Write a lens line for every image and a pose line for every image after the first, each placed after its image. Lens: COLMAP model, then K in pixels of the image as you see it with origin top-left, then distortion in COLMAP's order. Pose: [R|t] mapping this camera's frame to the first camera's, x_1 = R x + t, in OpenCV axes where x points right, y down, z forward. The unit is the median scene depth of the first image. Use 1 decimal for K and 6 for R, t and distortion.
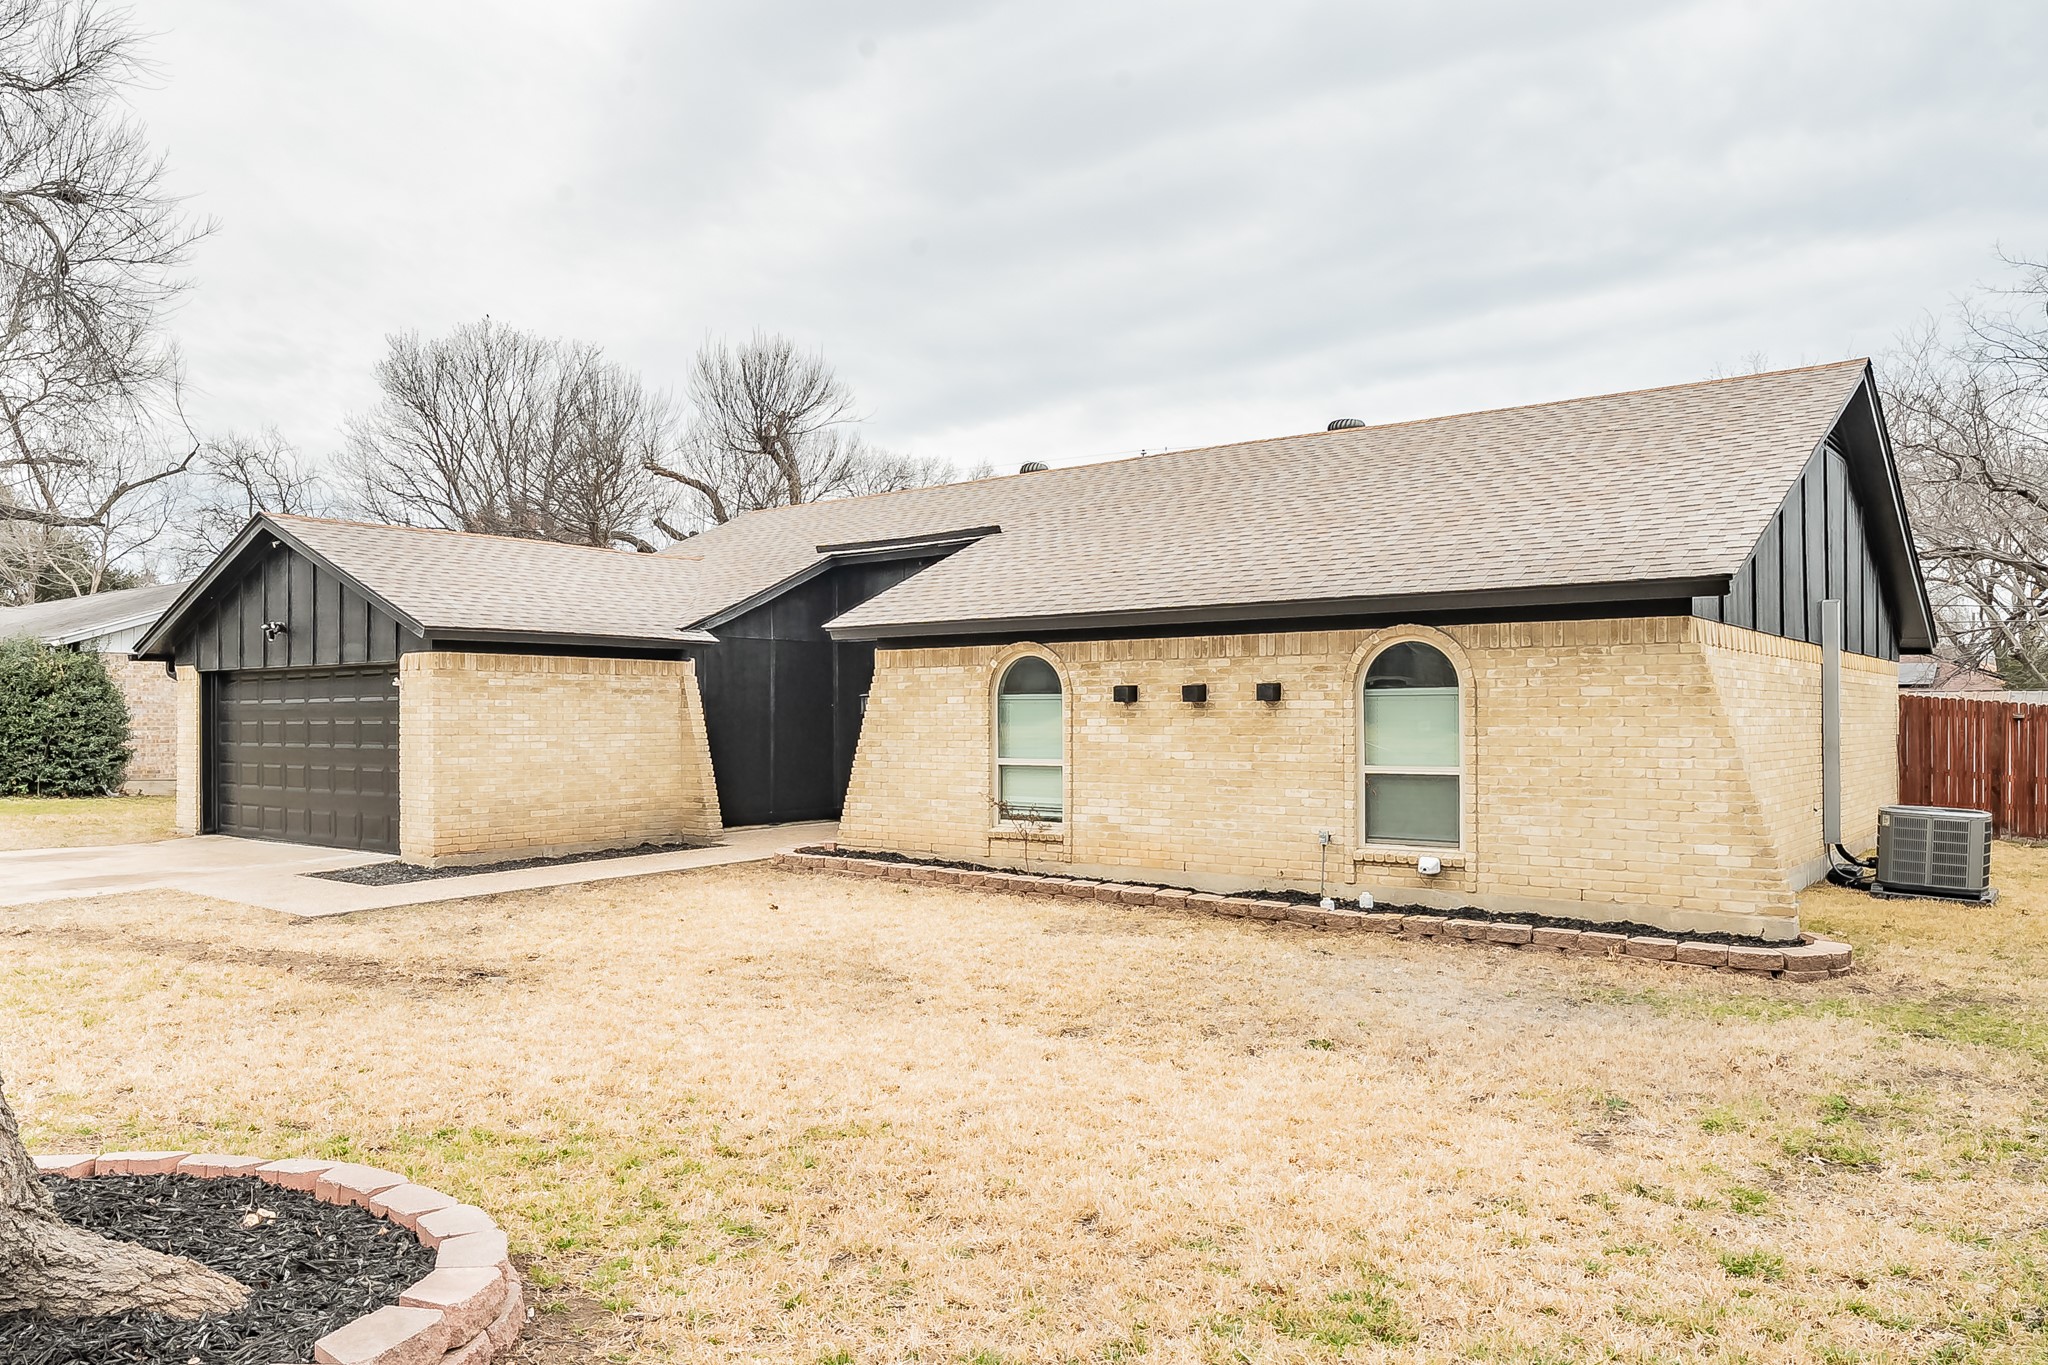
lens RADIAL K [[1310.0, 0, 1023.0], [0, 1310.0, 644.6], [0, 0, 1]] dist [-0.003170, -0.000238]
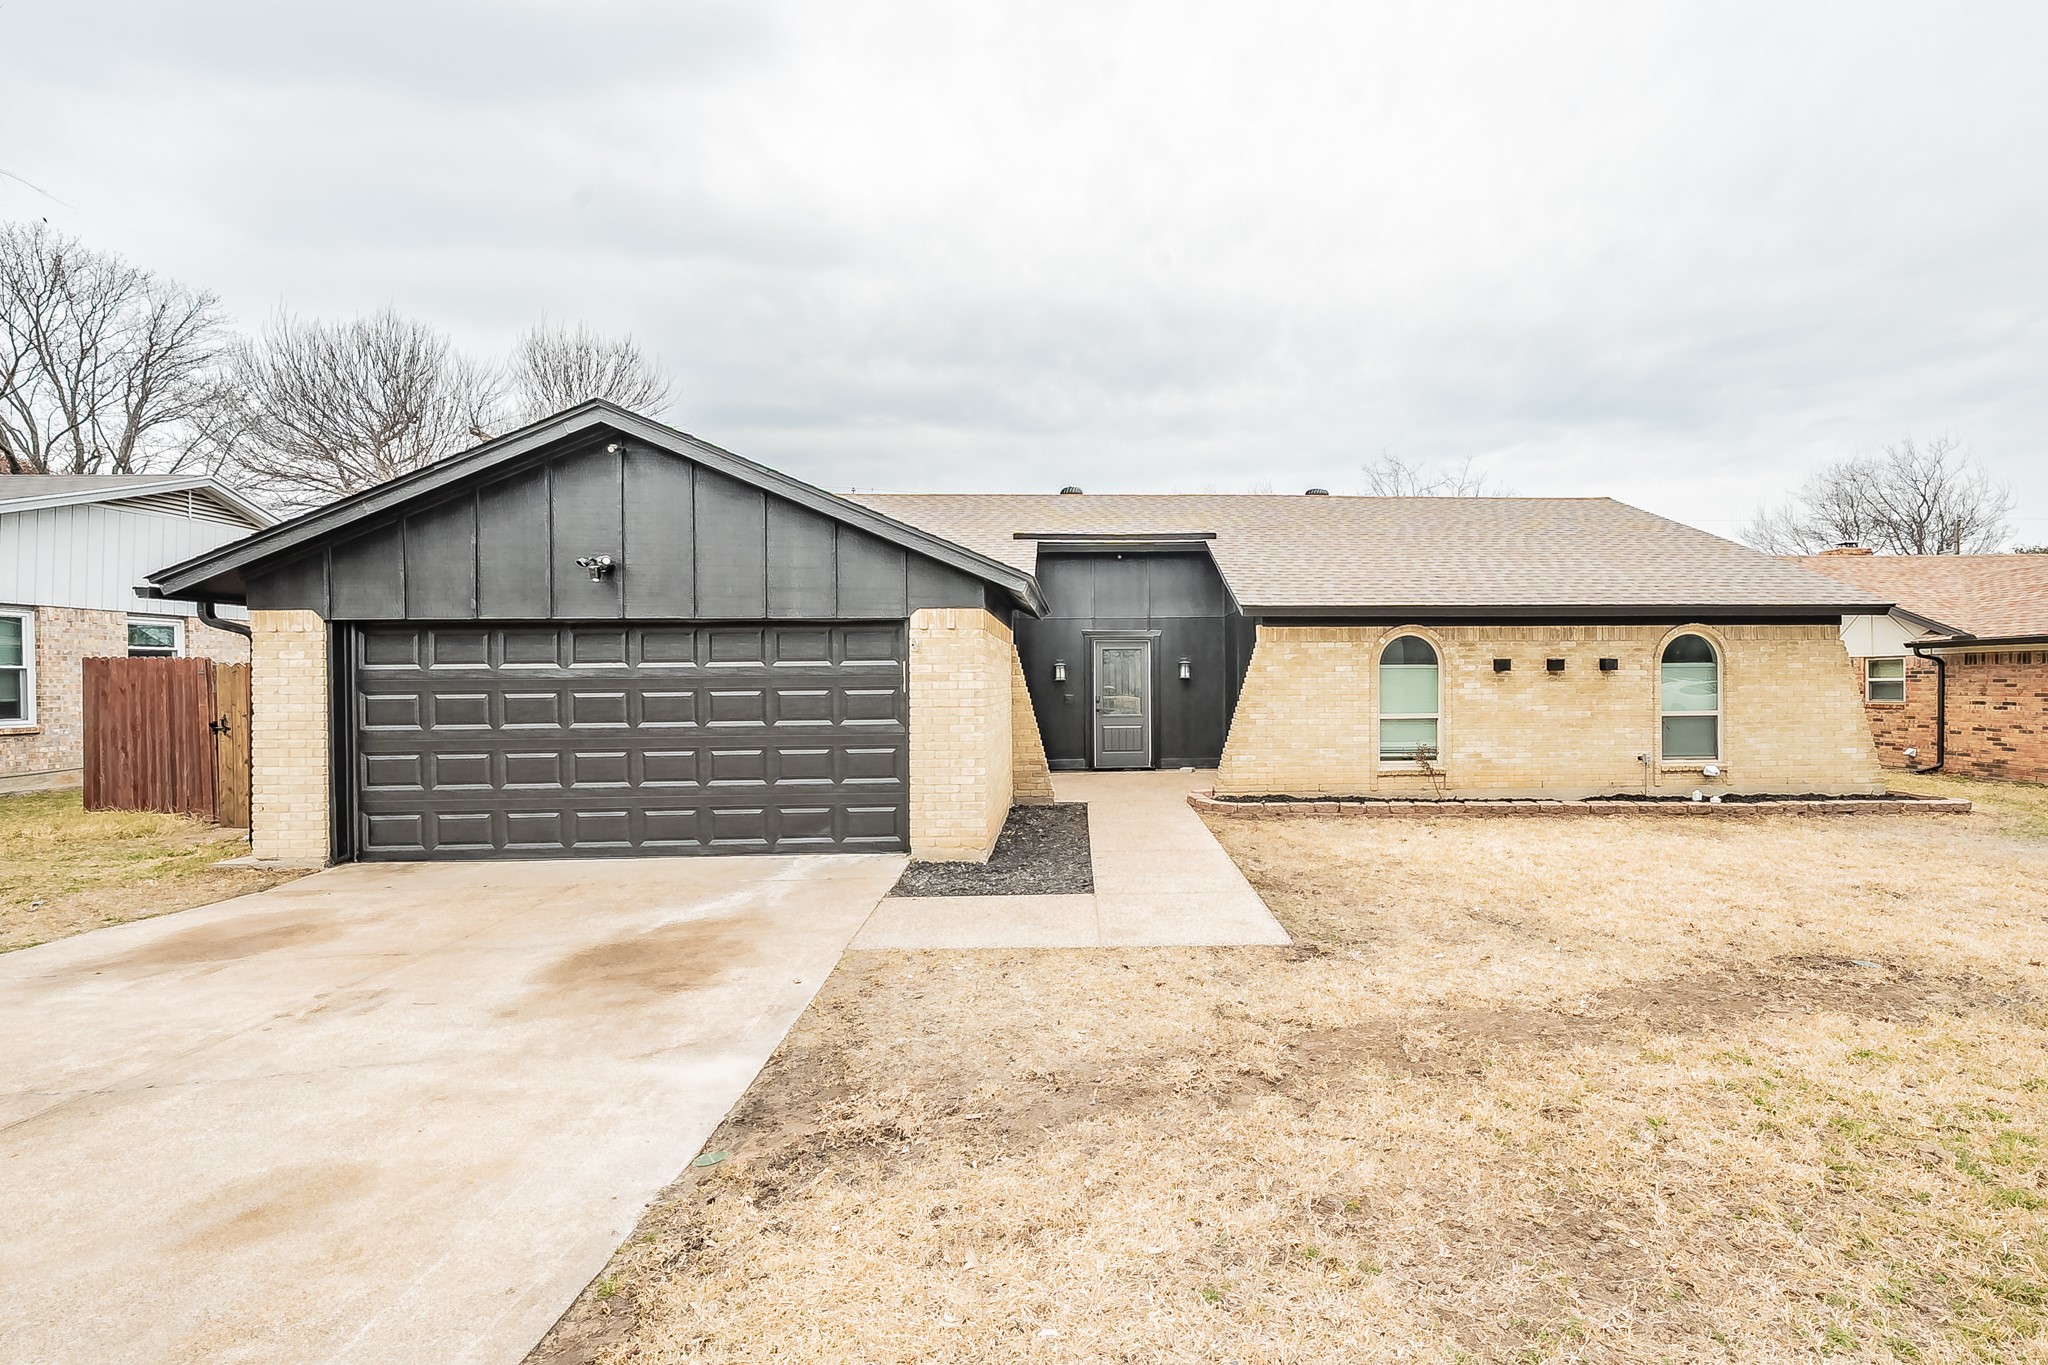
lens RADIAL K [[807.1, 0, 1013.4], [0, 807.1, 669.5], [0, 0, 1]] dist [-0.000046, -0.000064]
pose [[0.774346, 0.007953, 0.632713, -0.856857], [-0.030186, 0.999247, 0.024384, 0.036770], [-0.632042, -0.037981, 0.774003, 0.656164]]
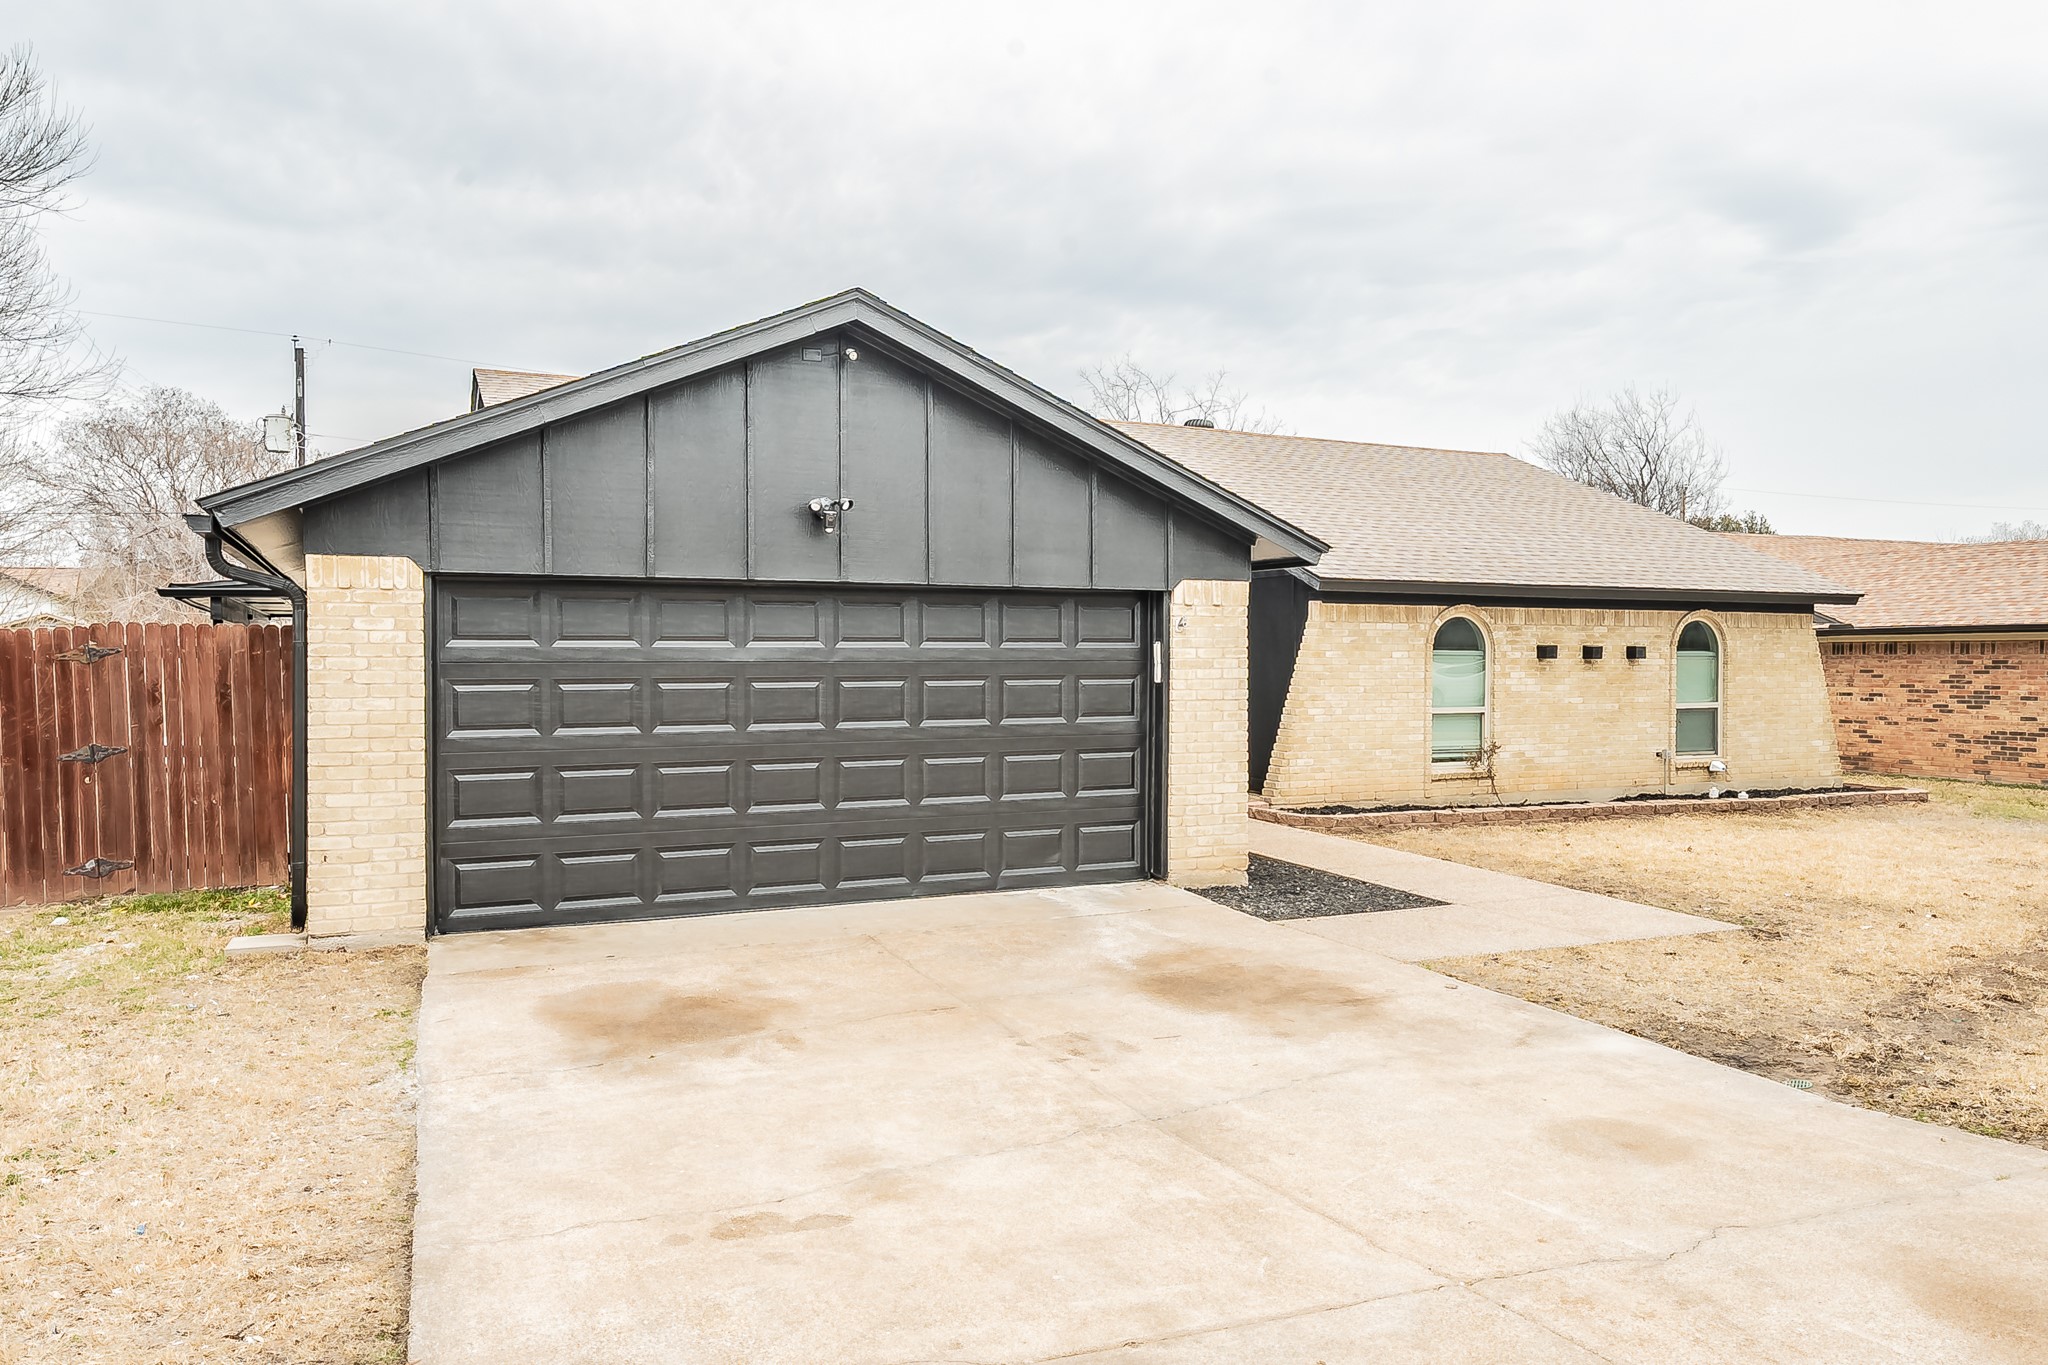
lens RADIAL K [[1225.9, 0, 935.0], [0, 1225.9, 662.1], [0, 0, 1]] dist [0.003791, 0.000782]
pose [[0.527589, 0.004586, 0.849487, -1.193499], [-0.047157, 0.998602, 0.023897, 0.046309], [-0.848190, -0.052667, 0.527068, 0.868070]]
